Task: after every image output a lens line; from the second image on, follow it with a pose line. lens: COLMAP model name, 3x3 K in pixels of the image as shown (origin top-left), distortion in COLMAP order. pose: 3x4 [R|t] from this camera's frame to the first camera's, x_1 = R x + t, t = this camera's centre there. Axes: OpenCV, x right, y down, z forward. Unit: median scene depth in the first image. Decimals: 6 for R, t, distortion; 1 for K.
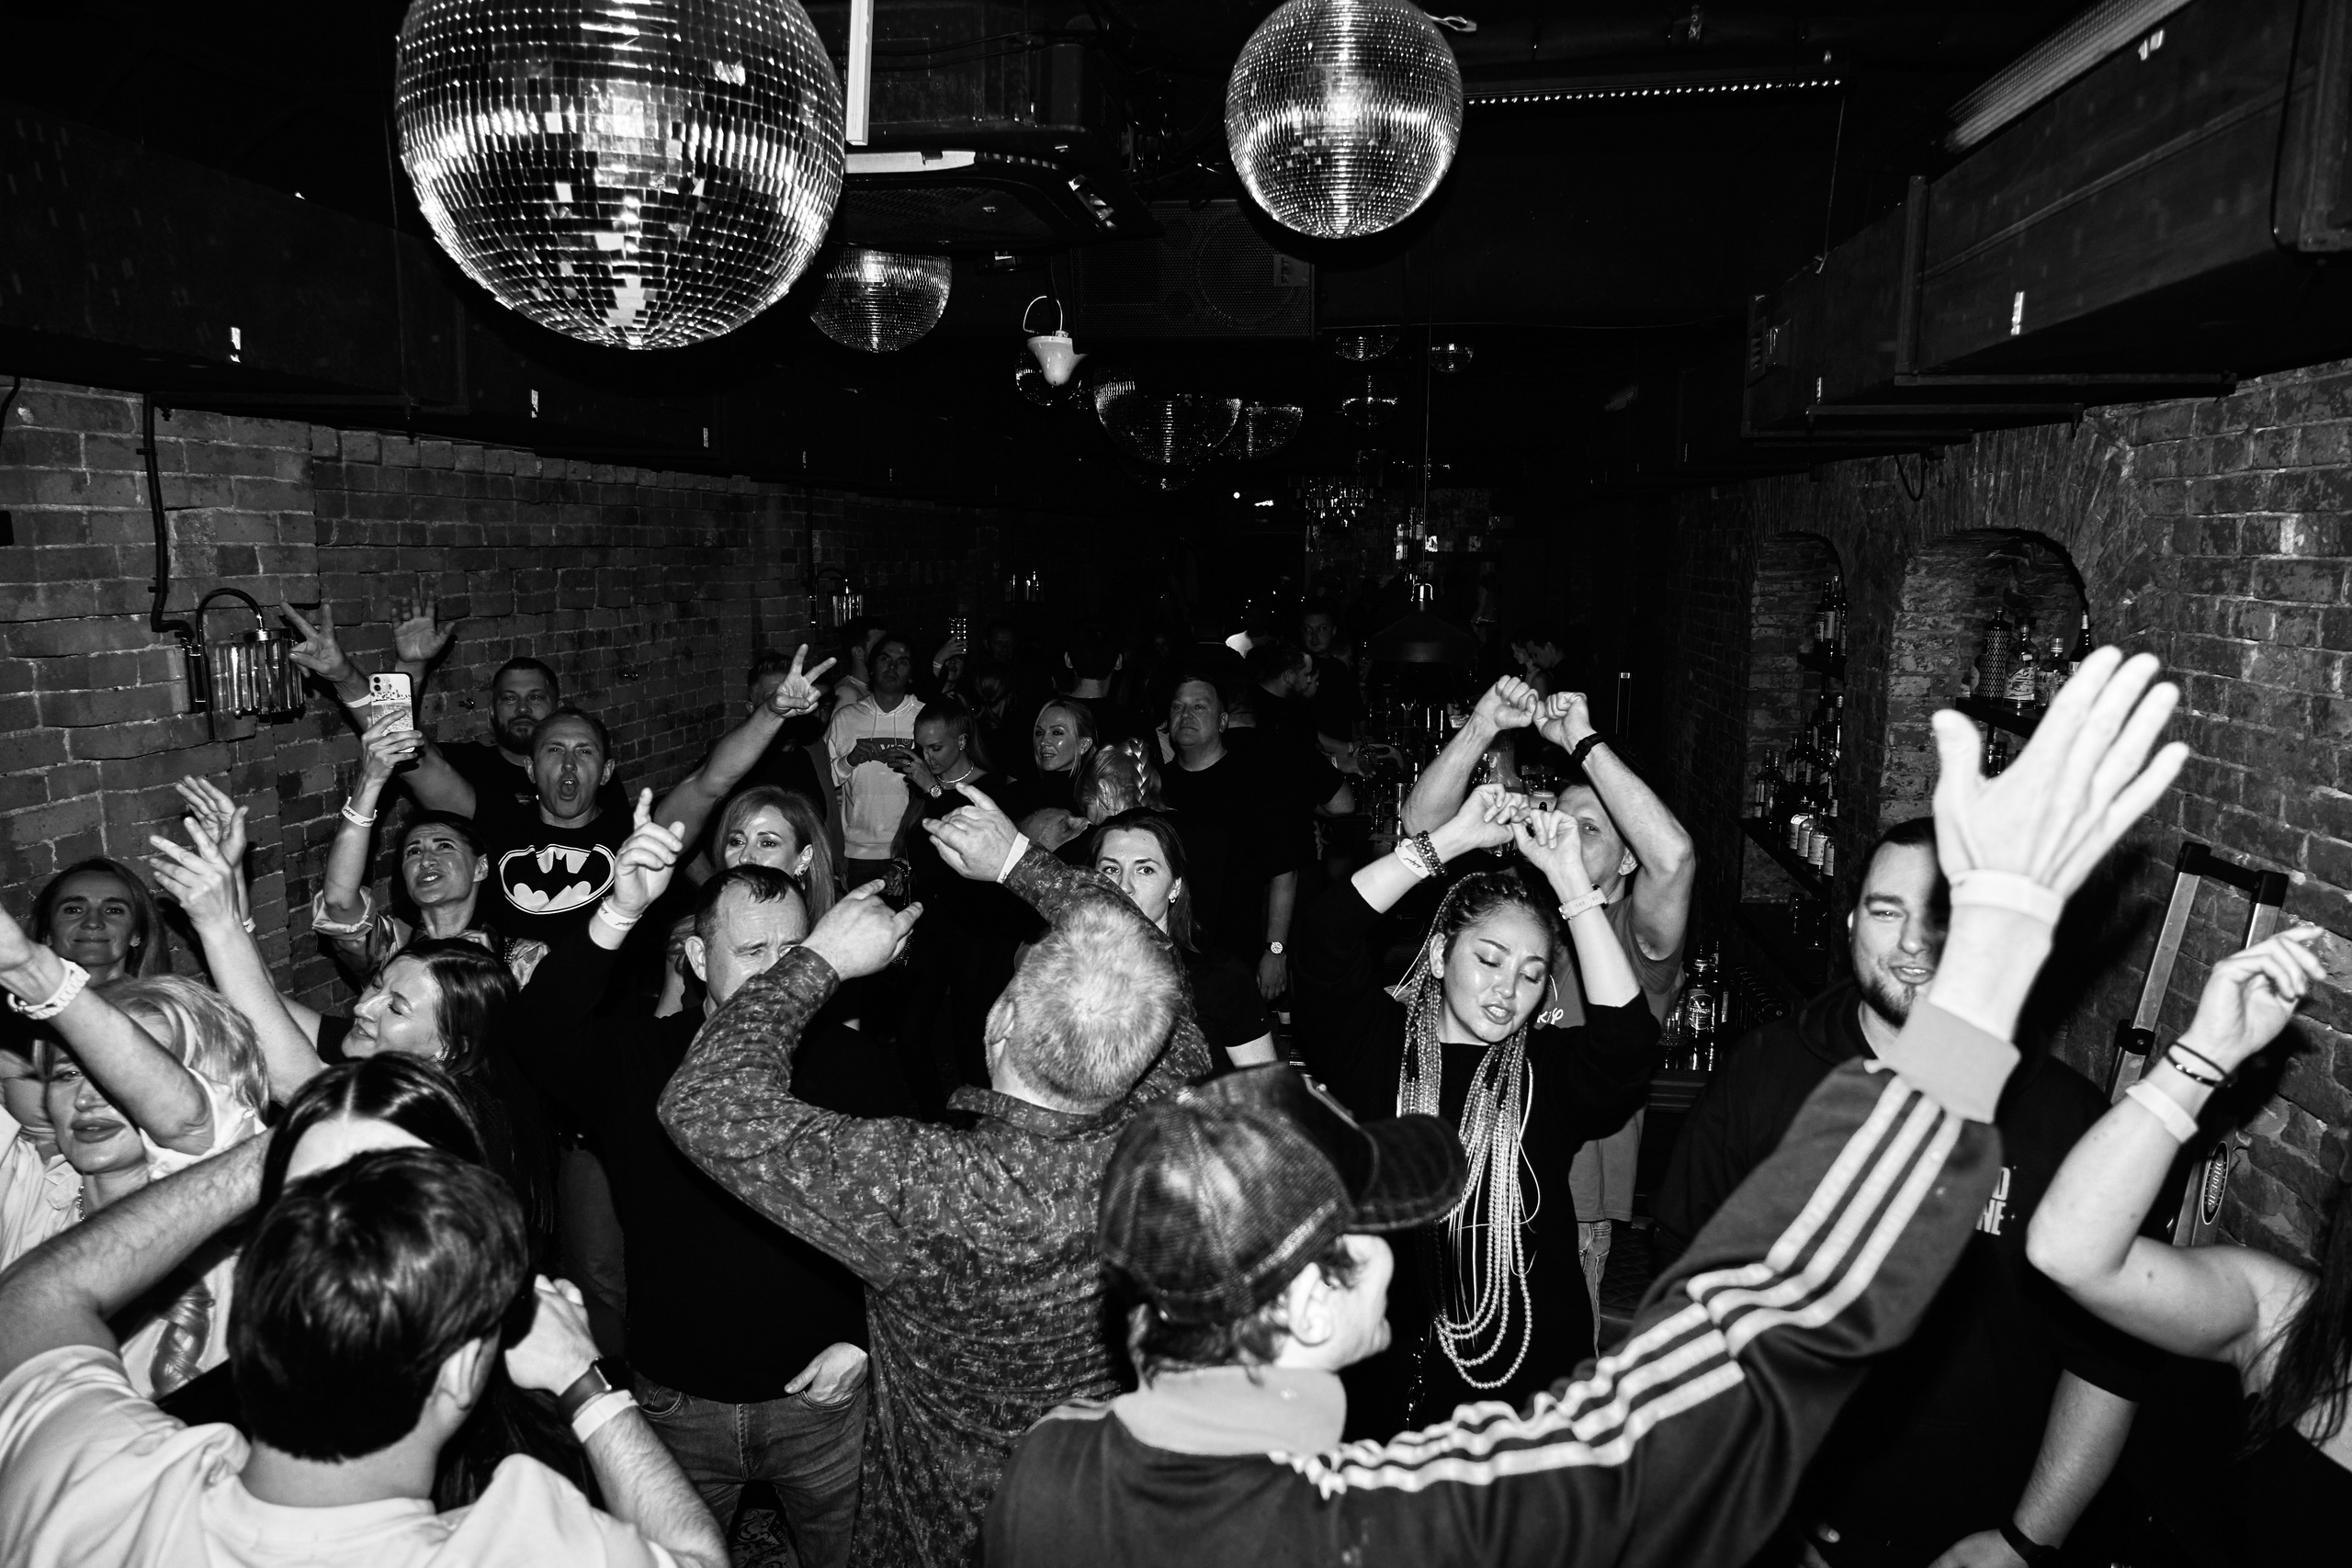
lens RADIAL K [[1605.1, 0, 1178.2], [0, 1605.1, 766.6], [0, 0, 1]] dist [-0.001169, -0.007197]
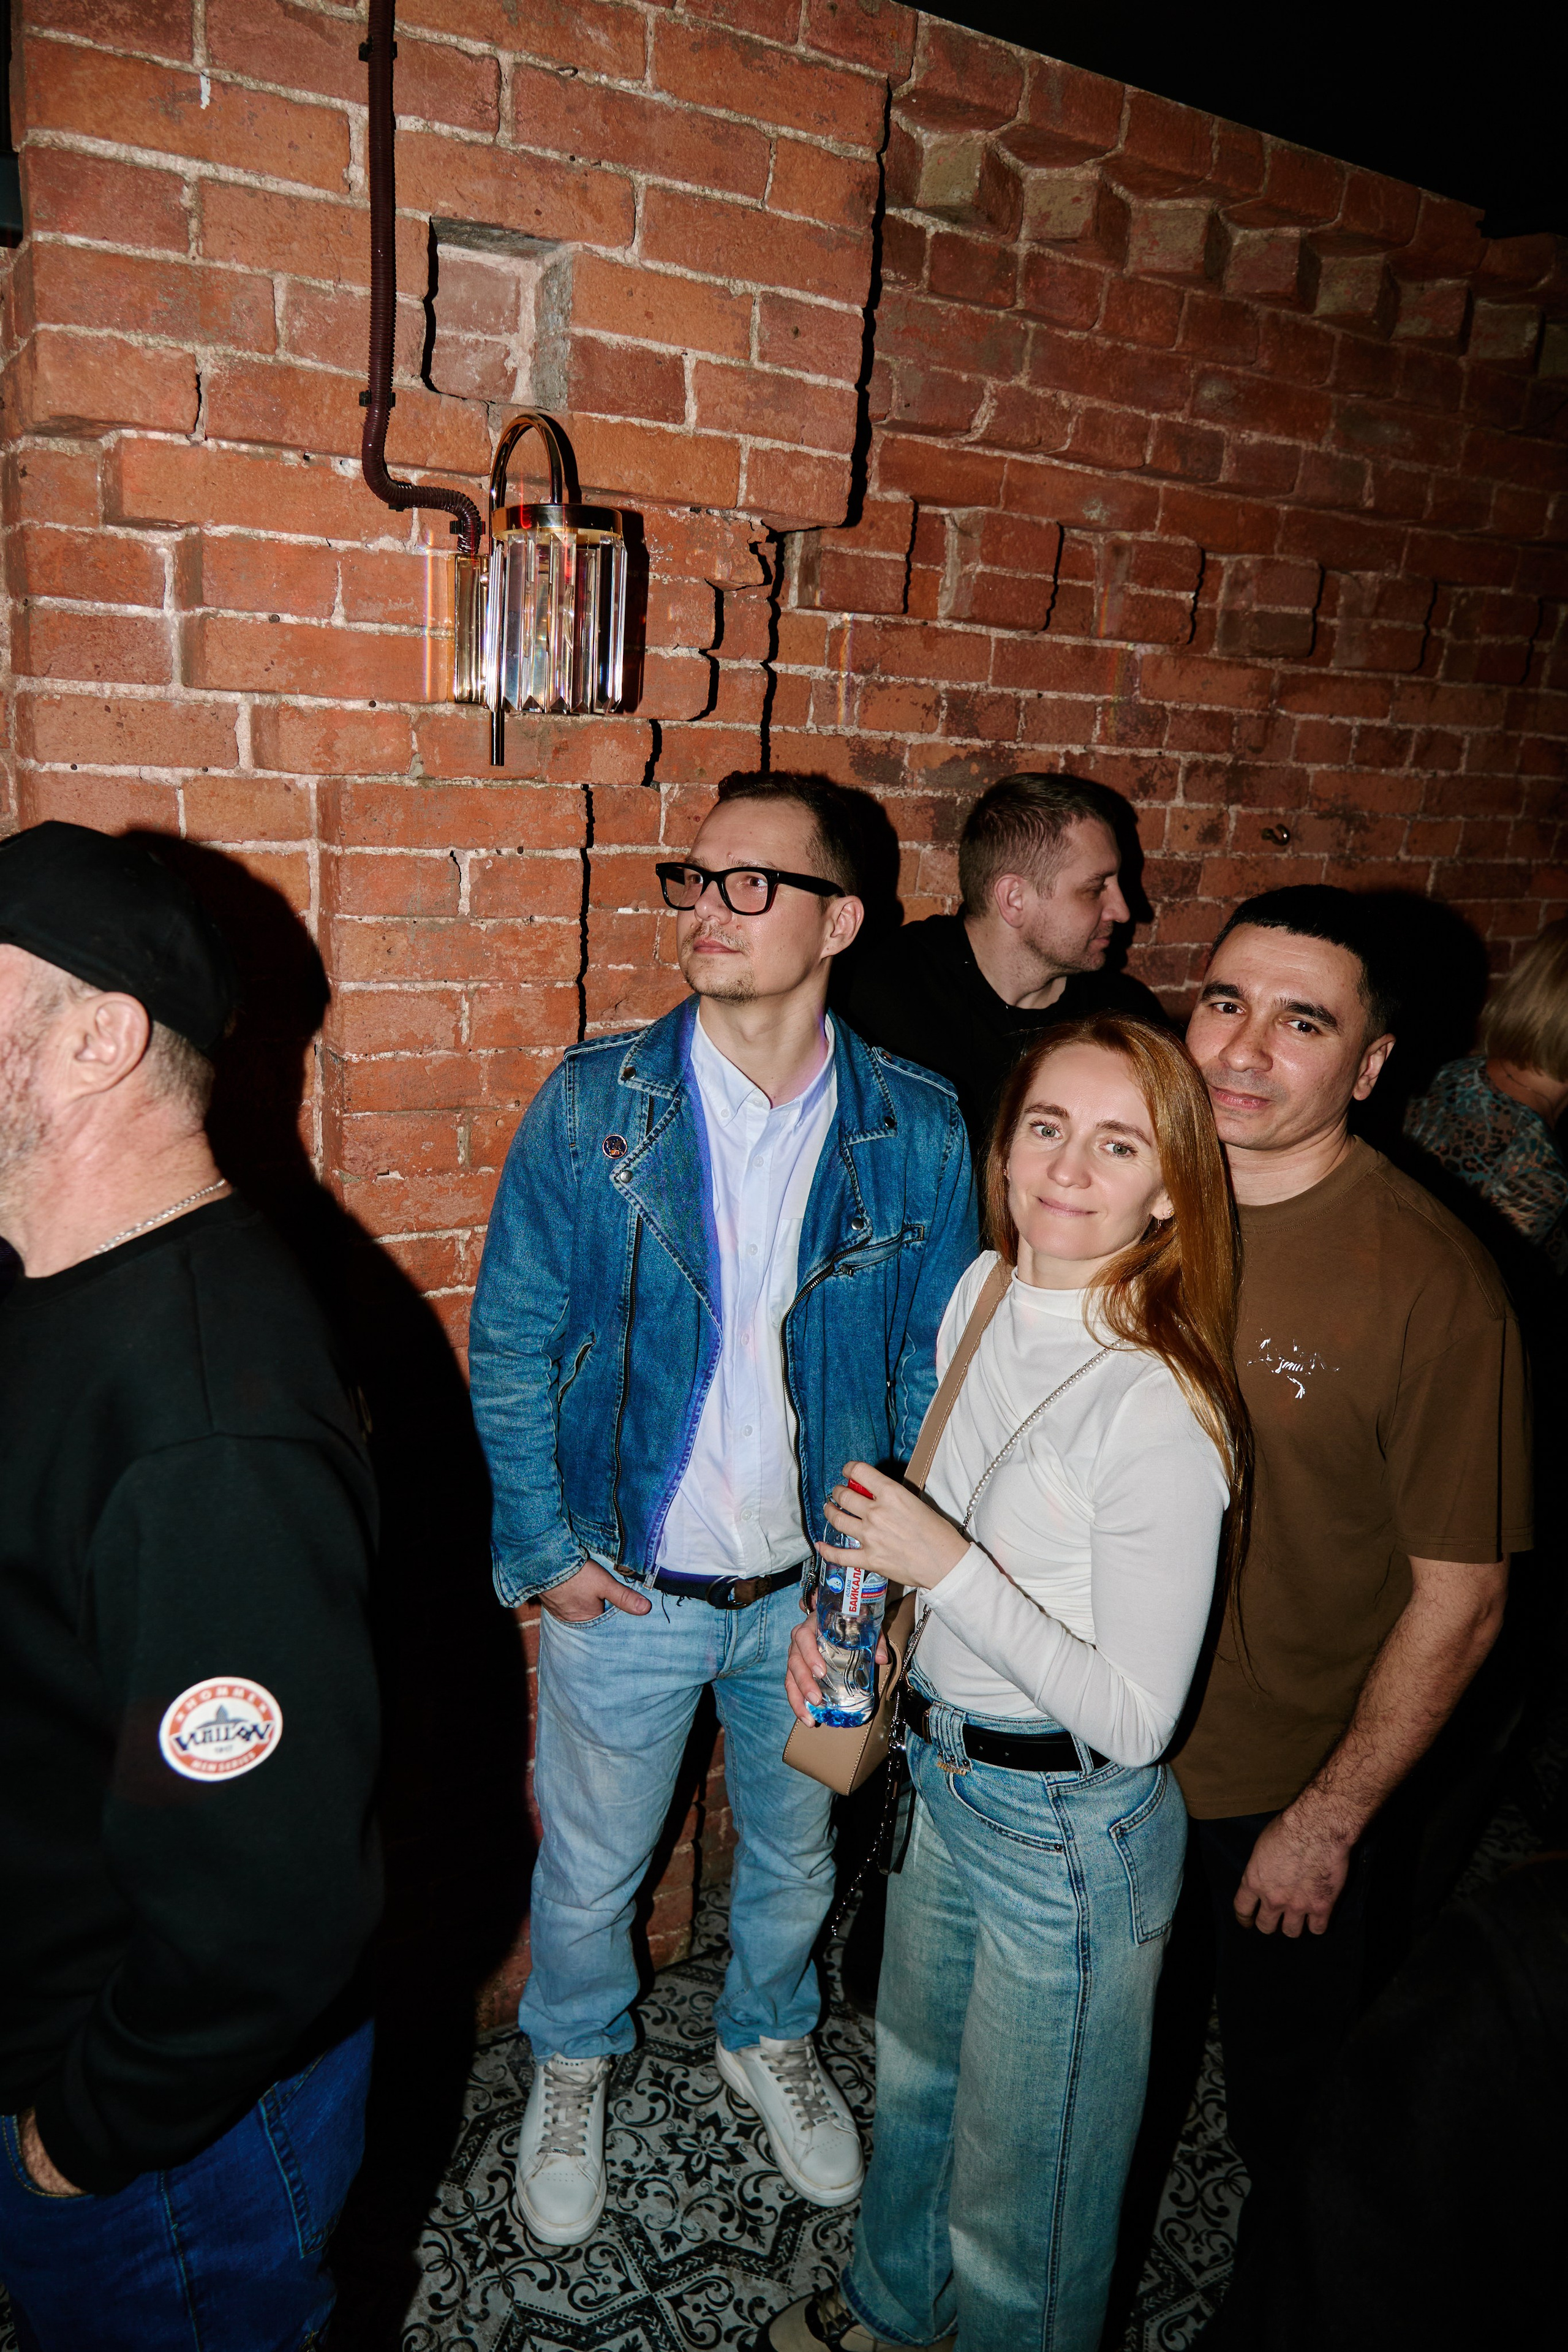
lens RADIAL K [[1613.9, 0, 780.4], [0, 1613.9, 1154.1], [0, 0, 1]] dist [0.013762, -0.007696]
pose [[0.604416, 0.262713, -0.752106, -0.162815], [-0.182637, 0.964613, 0.190170, -0.013236], [0.775452, 0.022420, 0.631009, 0.761581]]
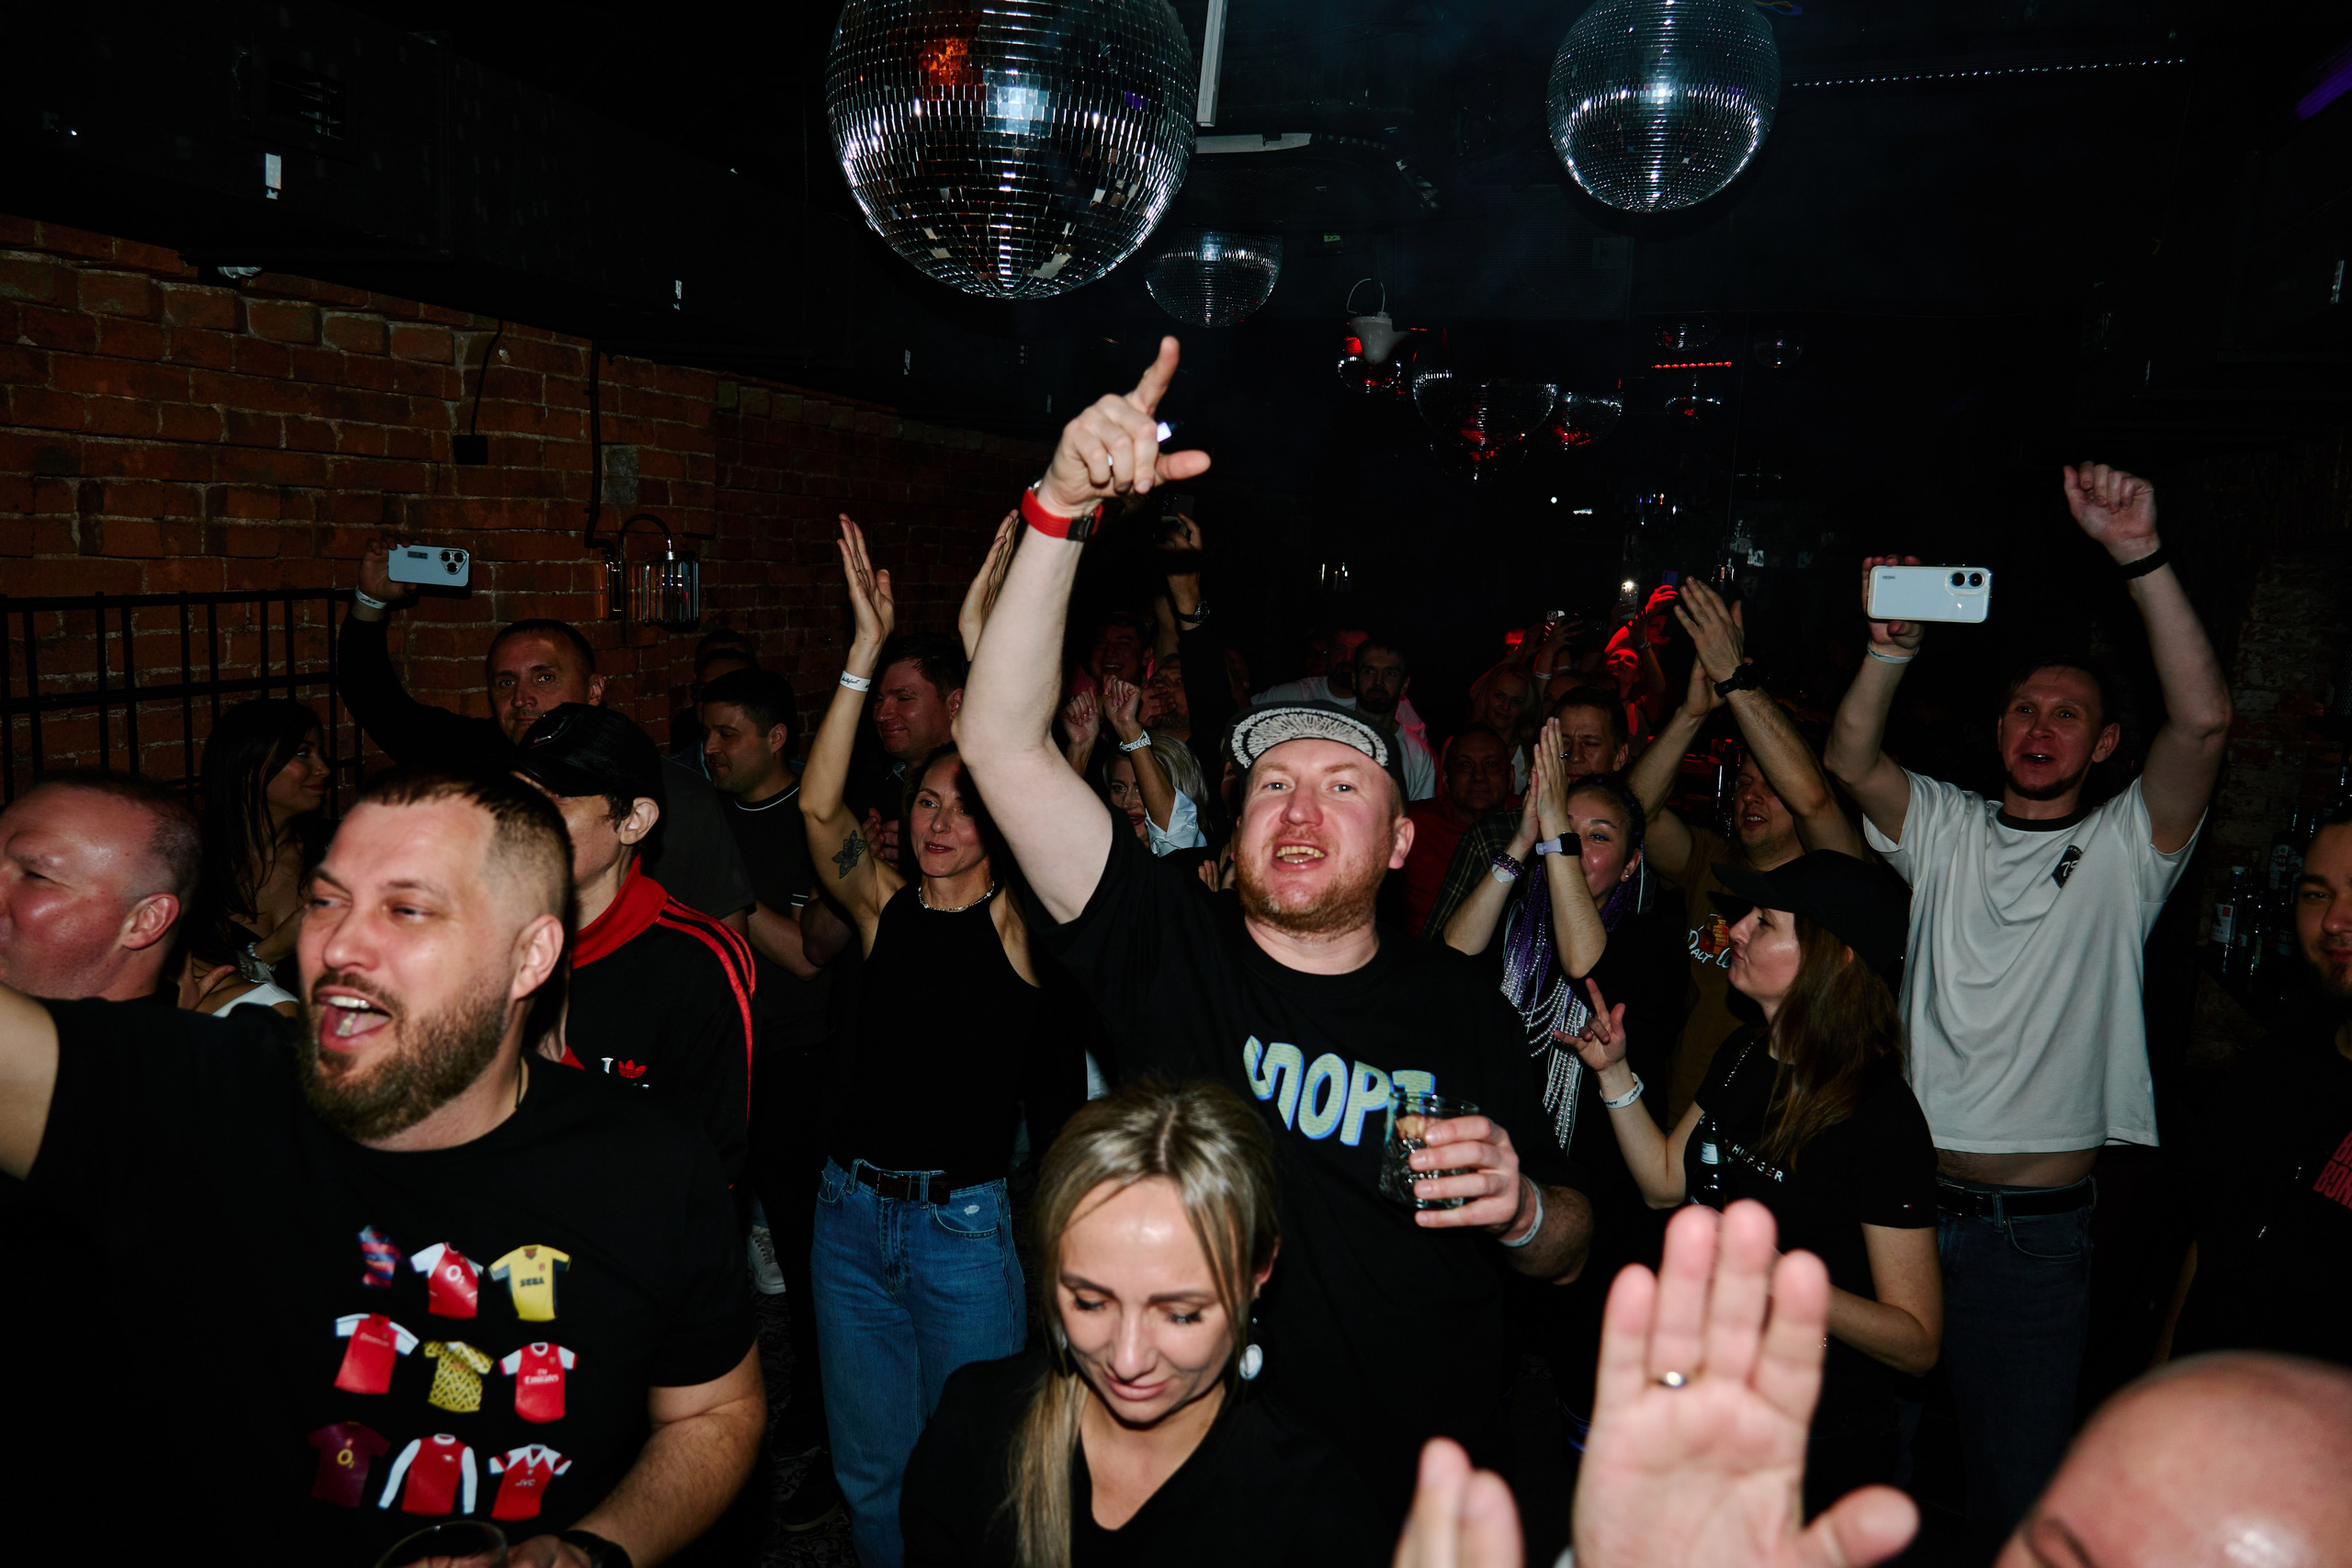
lens RADIAL K [[1611.2, 0, 1182.8], [0, 1611.2, 760.4], [0, 0, 1]] dist [0.001567, -0.006374]
pose [[0.981205, 0.065840, -0.181390, 0.011991], [-0.067495, 0.997715, -0.002960, 0.043237], [0.180780, 0.015147, 0.983407, -0.073058]]
